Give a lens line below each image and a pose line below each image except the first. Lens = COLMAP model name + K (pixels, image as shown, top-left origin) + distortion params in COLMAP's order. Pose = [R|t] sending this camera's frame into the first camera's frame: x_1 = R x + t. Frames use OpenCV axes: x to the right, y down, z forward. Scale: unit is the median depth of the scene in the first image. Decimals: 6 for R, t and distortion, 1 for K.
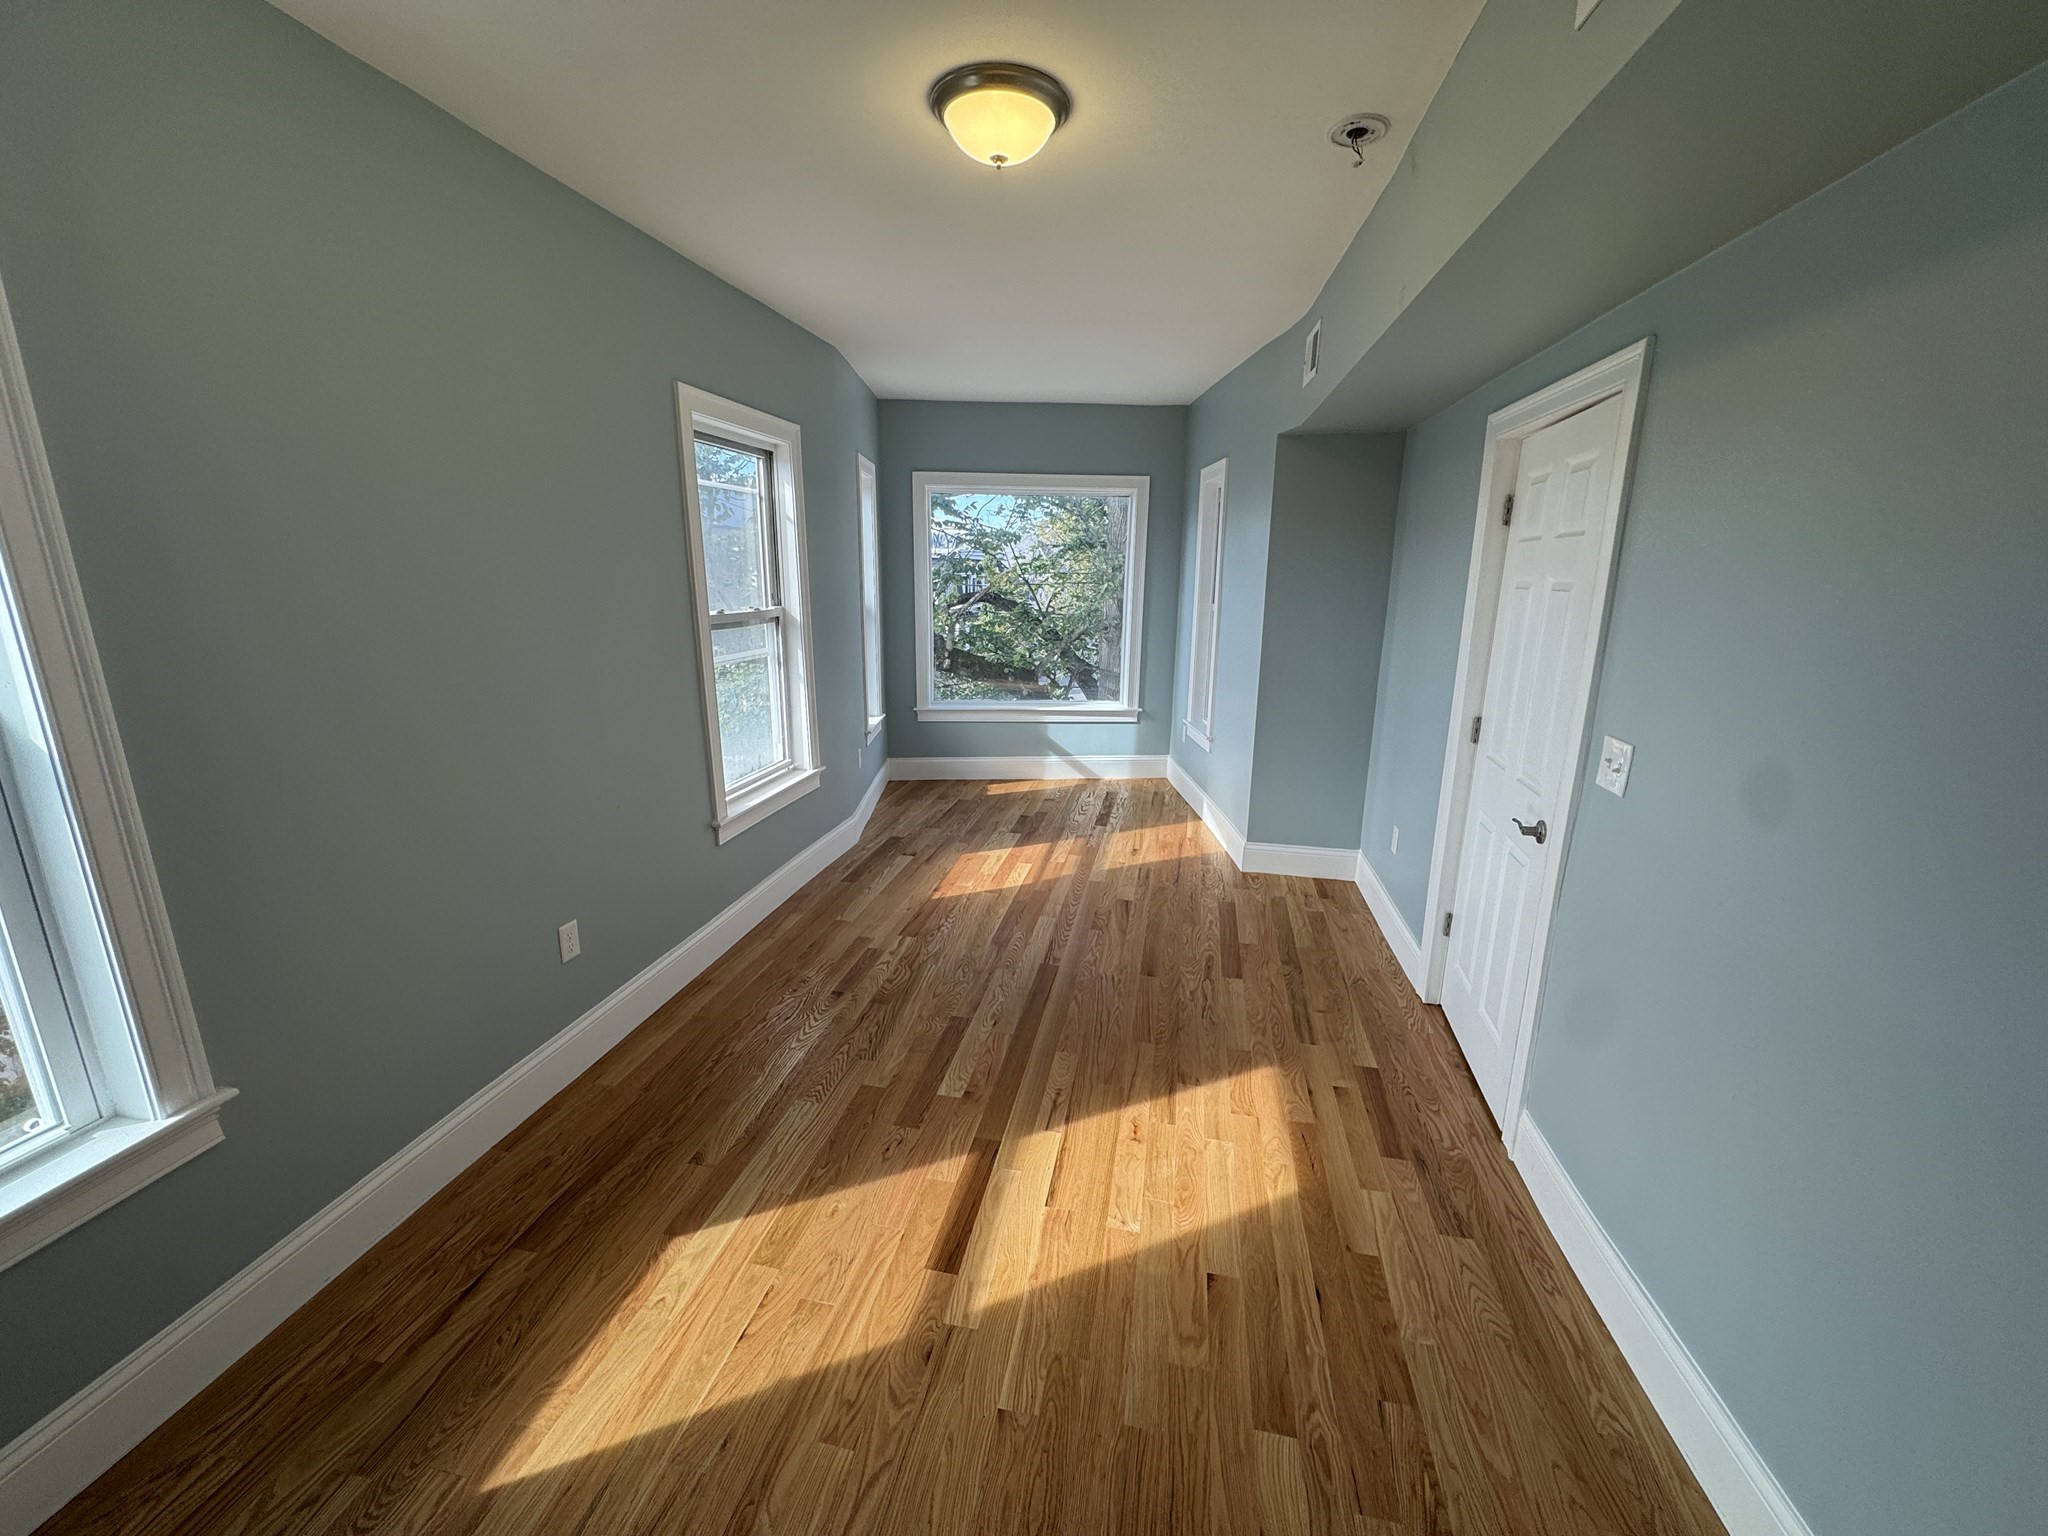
lens RADIAL K [[816.2, 0, 1030.2], [0, 816.2, 764.8], [0, 0, 1]] dist [-0.004004, -0.000084]
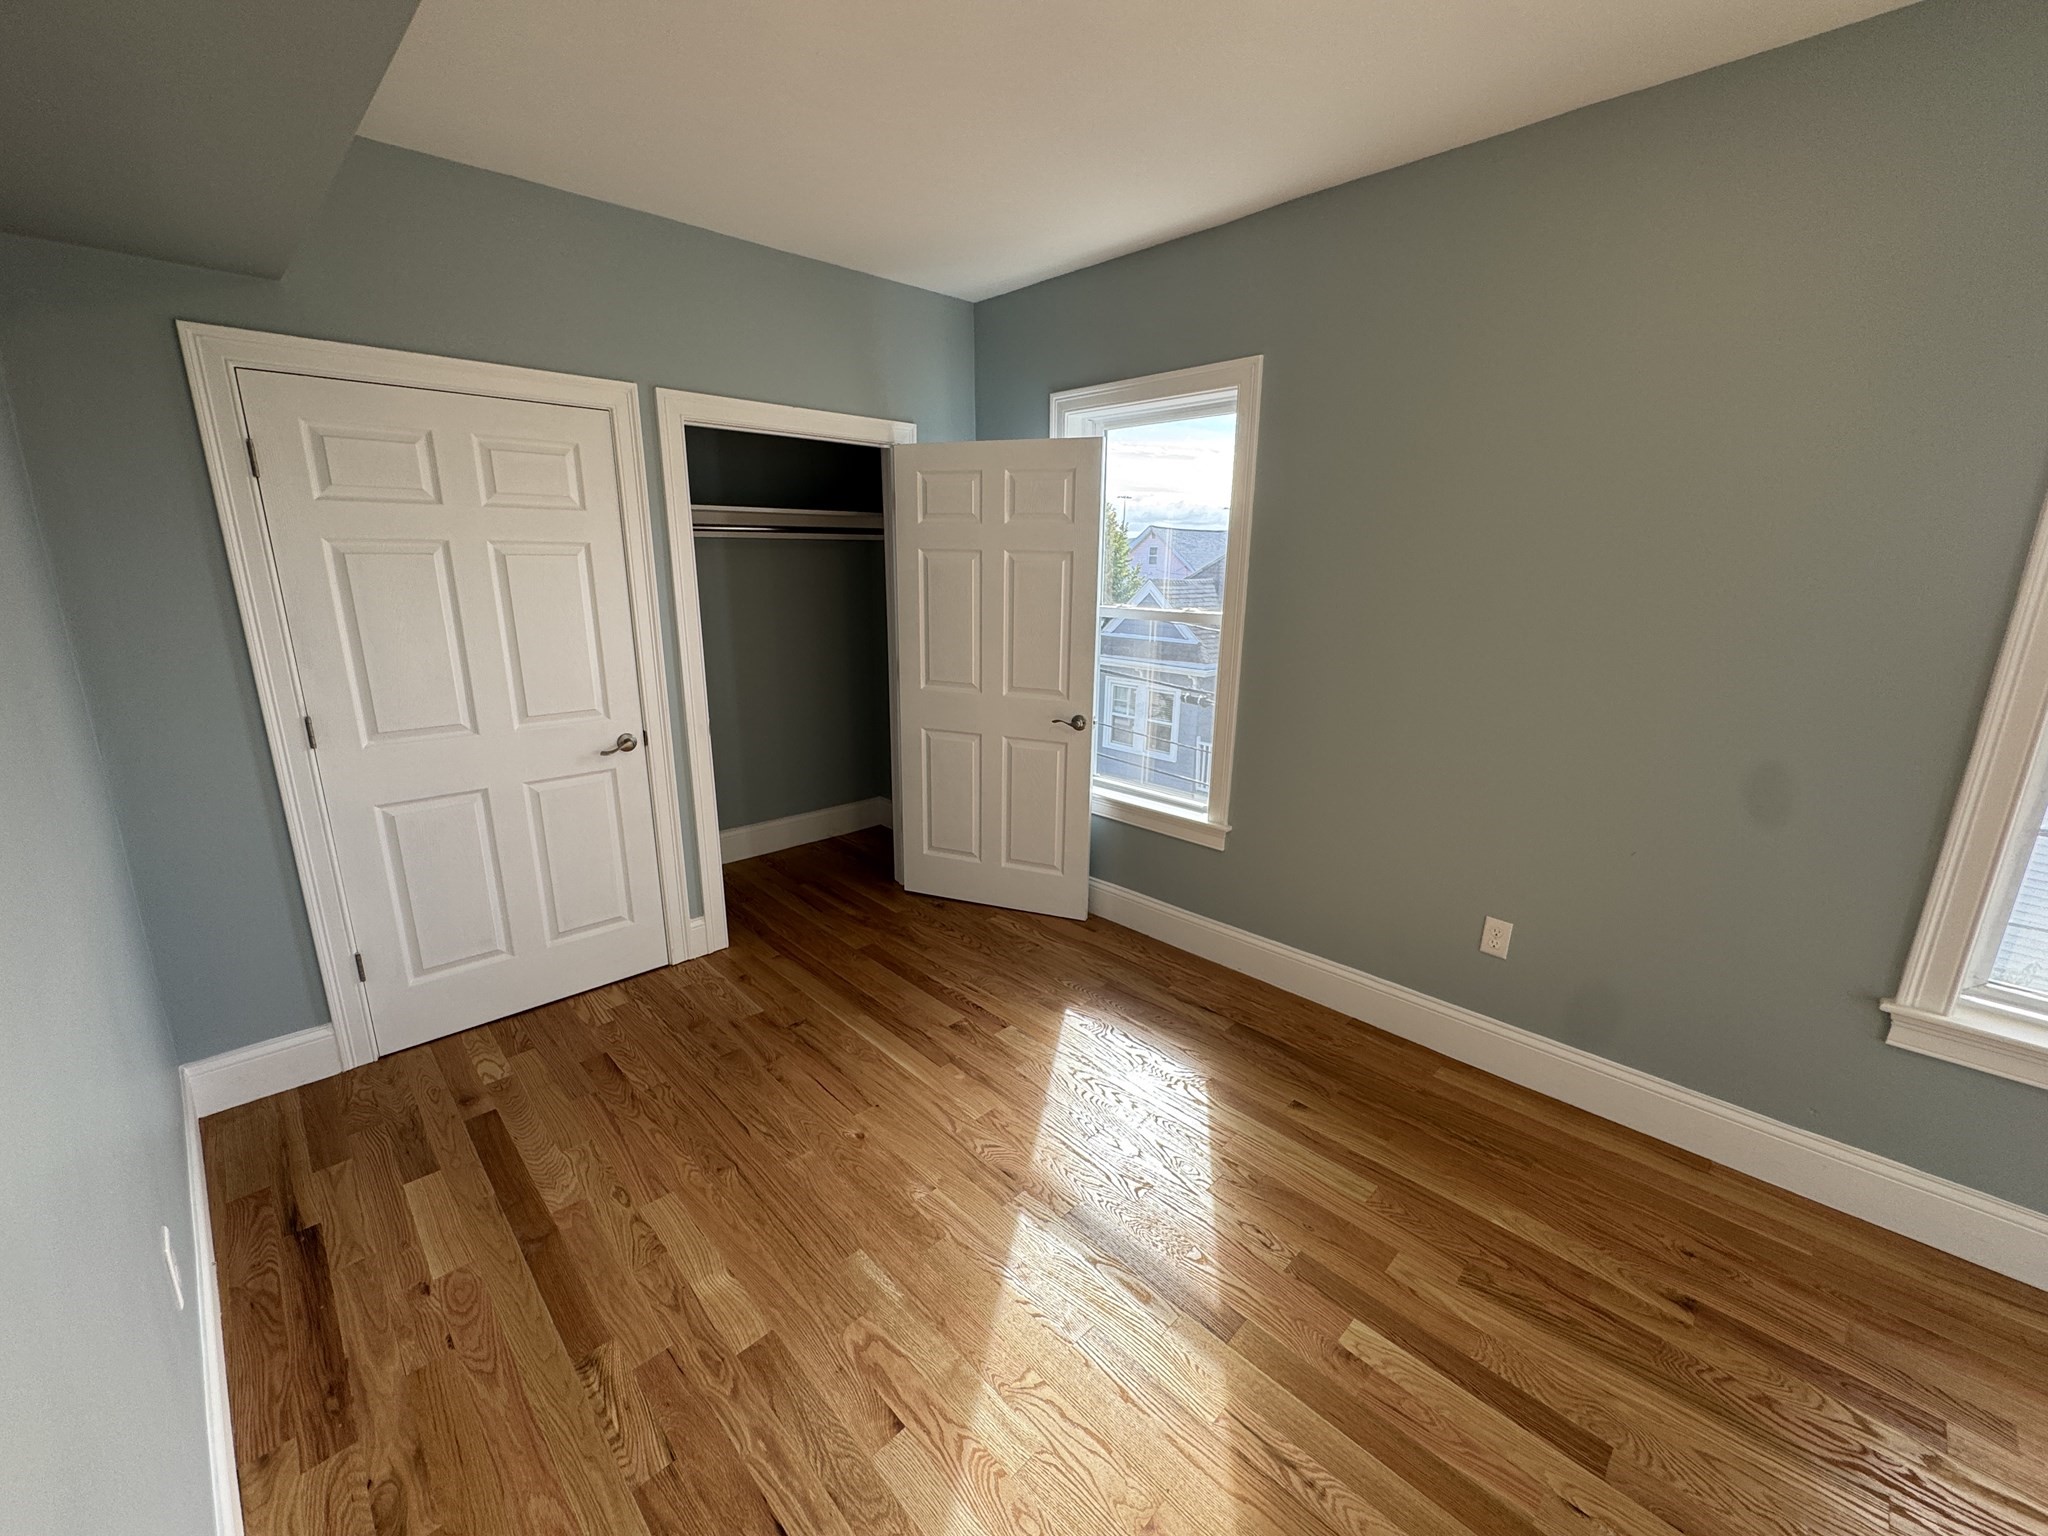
lens RADIAL K [[816.2, 0, 1025.6], [0, 816.2, 764.6], [0, 0, 1]] dist [-0.004004, -0.000084]
pose [[-0.567310, 0.188926, -0.801540, 0.709724], [-0.209443, 0.908221, 0.362309, -0.296390], [0.796425, 0.373418, -0.475674, 1.311131]]
